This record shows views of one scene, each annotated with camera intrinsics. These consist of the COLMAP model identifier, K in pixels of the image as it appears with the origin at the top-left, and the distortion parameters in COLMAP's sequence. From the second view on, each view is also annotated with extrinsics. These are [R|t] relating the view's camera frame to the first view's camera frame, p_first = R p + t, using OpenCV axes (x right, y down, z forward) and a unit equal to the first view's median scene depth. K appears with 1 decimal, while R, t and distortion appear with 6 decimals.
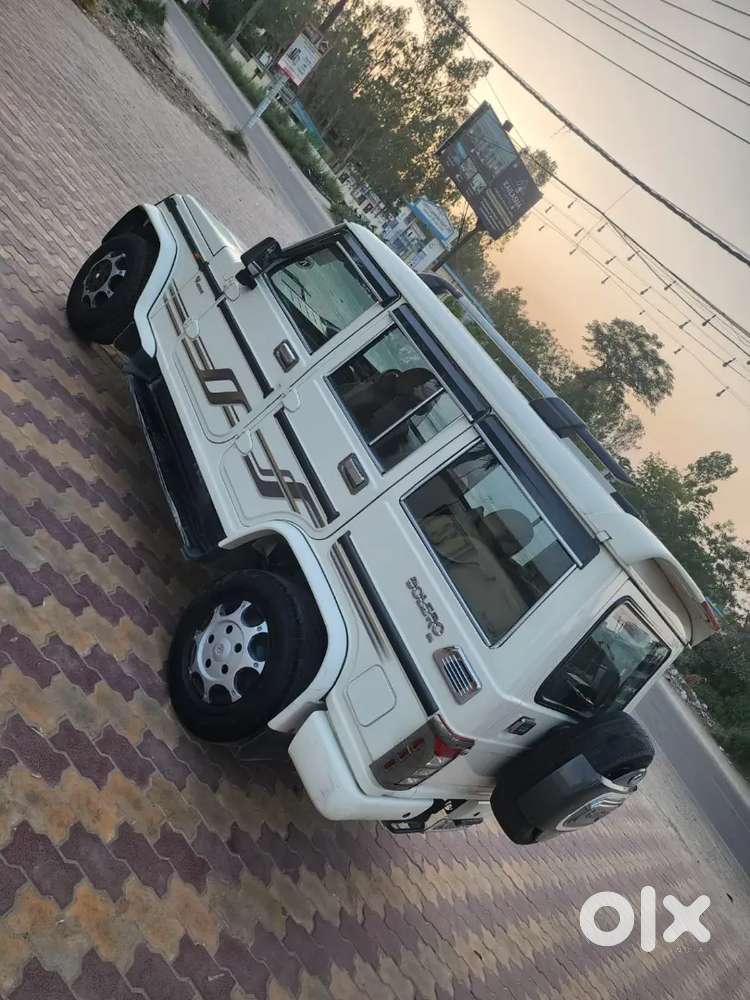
lens RADIAL K [[667.8, 0, 368.8], [0, 667.8, 496.7], [0, 0, 1]] dist [0.077068, -0.062760]
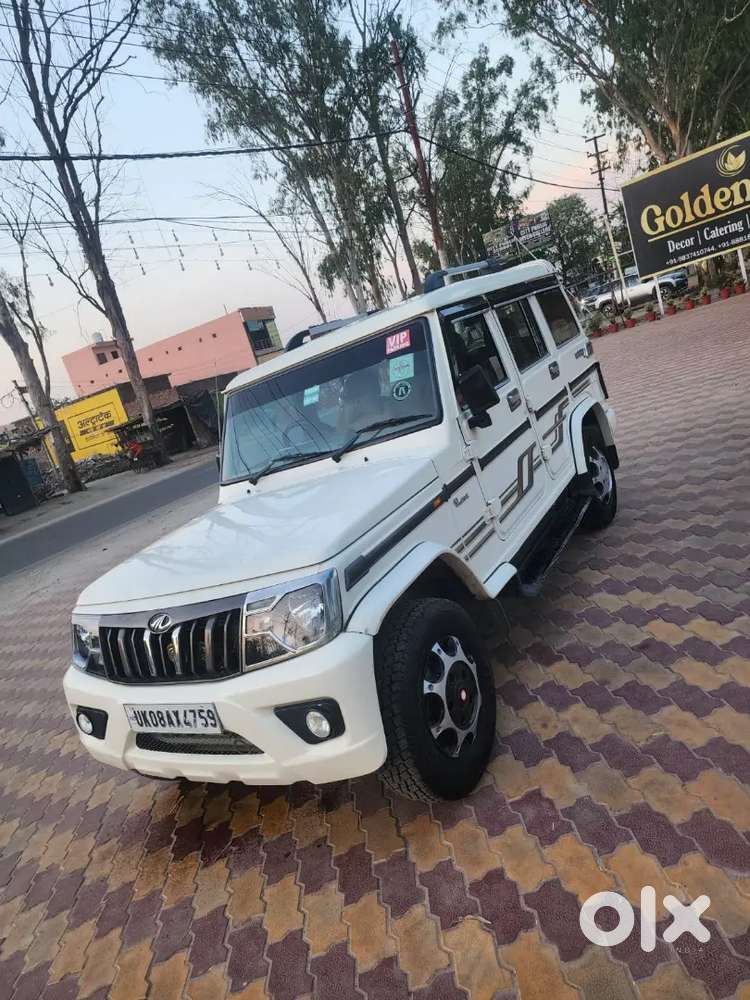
lens RADIAL K [[667.8, 0, 368.8], [0, 667.8, 496.7], [0, 0, 1]] dist [0.077068, -0.062760]
pose [[-0.463604, -0.753946, 0.465443, -0.671972], [0.278297, 0.374817, 0.884343, -1.241647], [-0.841203, 0.539517, 0.036054, 1.261403]]
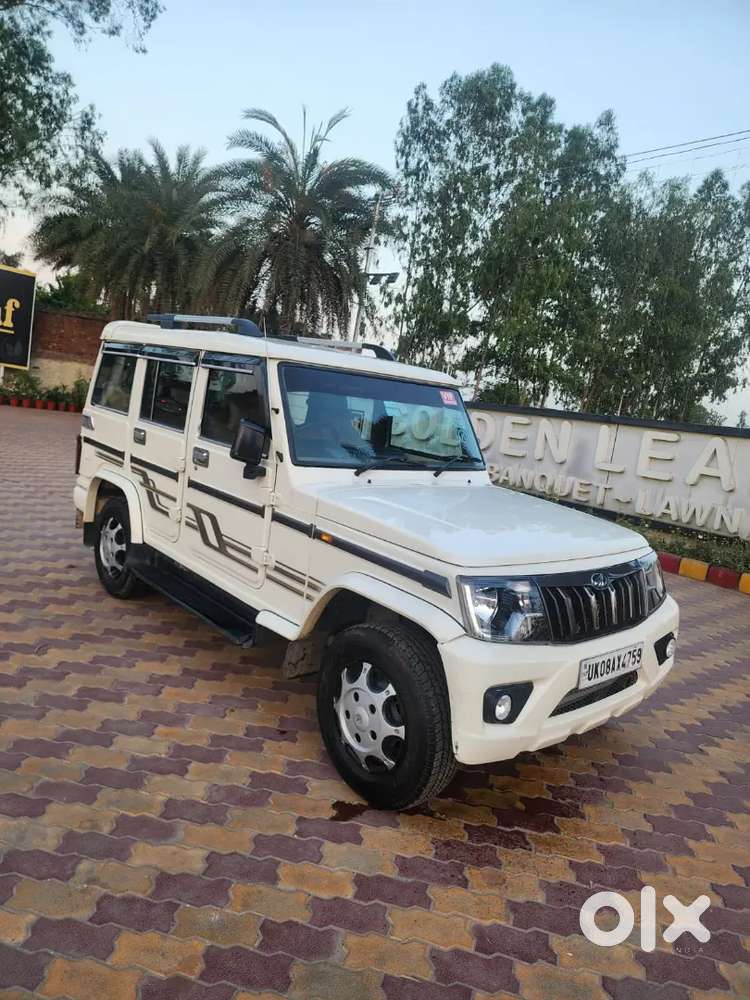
lens RADIAL K [[669.0, 0, 371.0], [0, 669.0, 487.2], [0, 0, 1]] dist [0.074981, -0.062891]
pose [[-0.547705, -0.821370, -0.159280, 0.105751], [-0.804824, 0.465197, 0.368578, -0.686235], [-0.228643, 0.330064, -0.915850, 2.419886]]
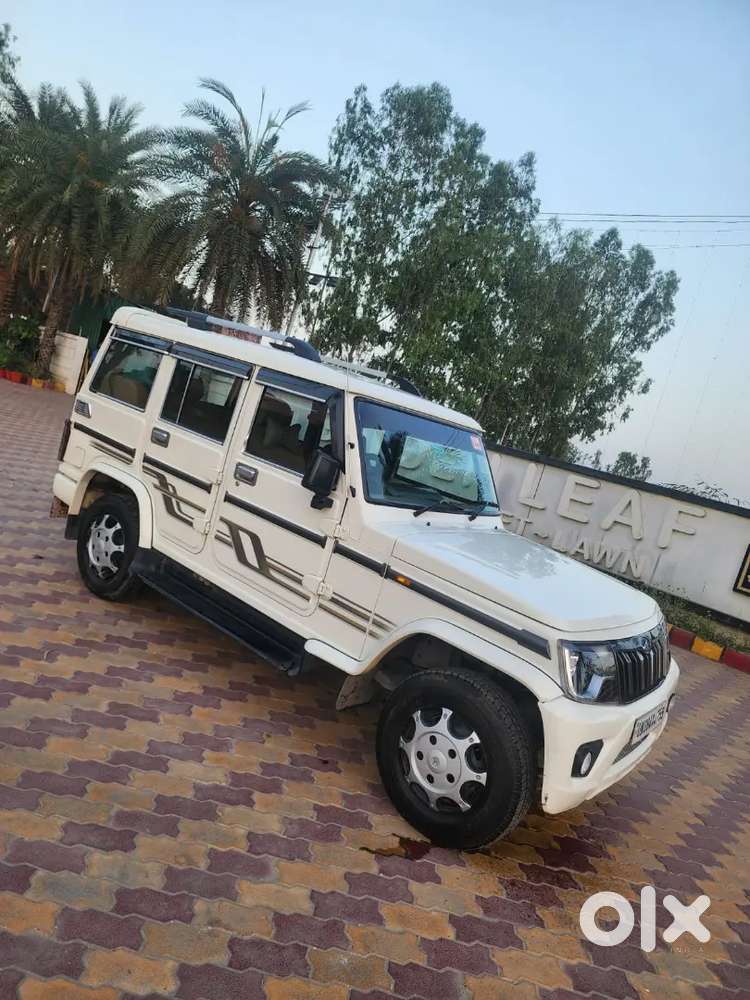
lens RADIAL K [[667.8, 0, 368.8], [0, 667.8, 496.7], [0, 0, 1]] dist [0.077068, -0.062760]
pose [[-0.402283, -0.875660, -0.267187, 0.314535], [-0.910642, 0.352647, 0.215342, -0.464194], [-0.094343, 0.329939, -0.939276, 2.470236]]
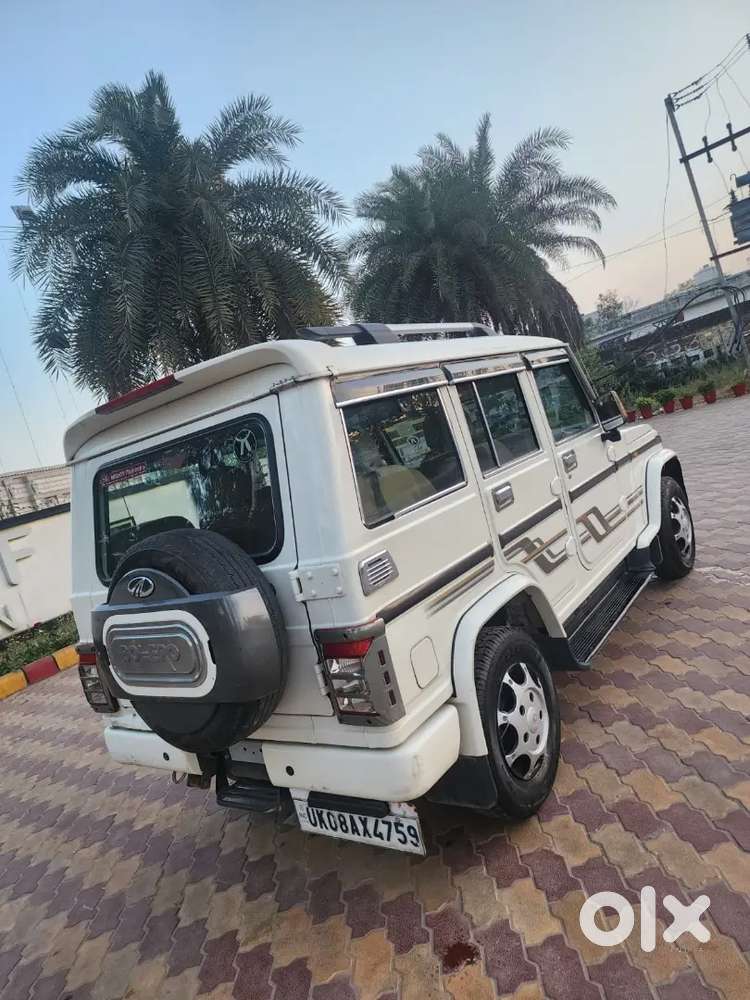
lens RADIAL K [[661.0, 0, 377.0], [0, 661.0, 483.1], [0, 0, 1]] dist [0.075985, -0.059868]
pose [[-0.030705, -0.736551, -0.675684, 0.831013], [0.034412, 0.674823, -0.737176, 0.765352], [0.998936, -0.045887, 0.004626, 1.074984]]
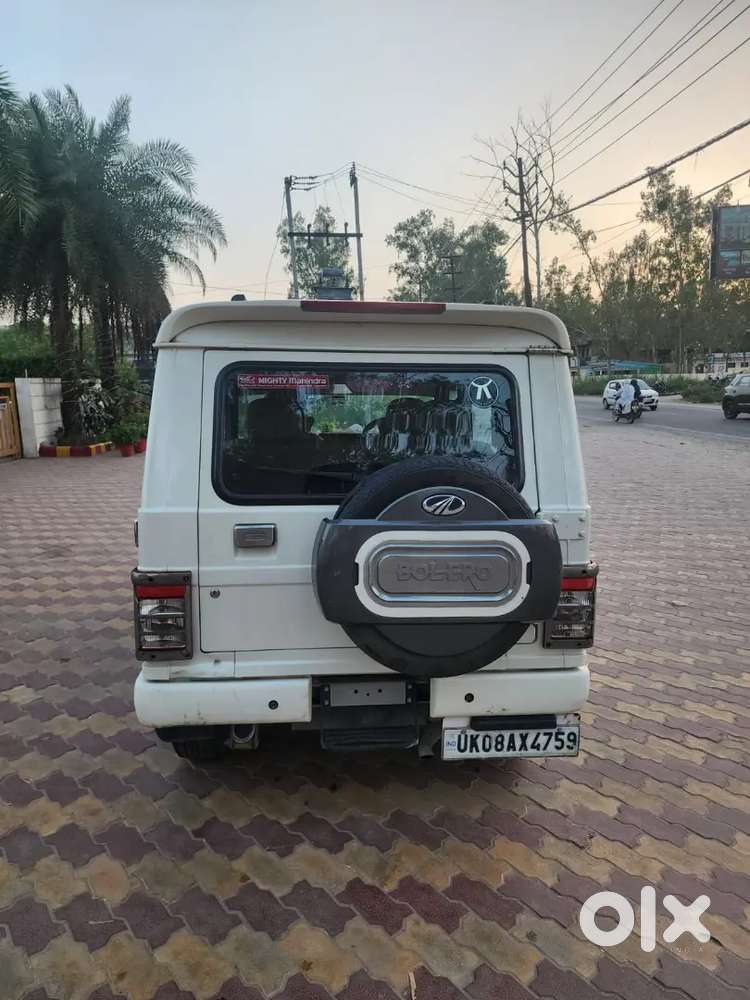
lens RADIAL K [[661.0, 0, 377.0], [0, 661.0, 483.1], [0, 0, 1]] dist [0.075985, -0.059868]
pose [[0.550025, -0.705032, -0.447663, 0.590269], [0.413794, 0.695670, -0.587212, 0.678835], [0.725429, 0.137741, 0.674374, 0.373453]]
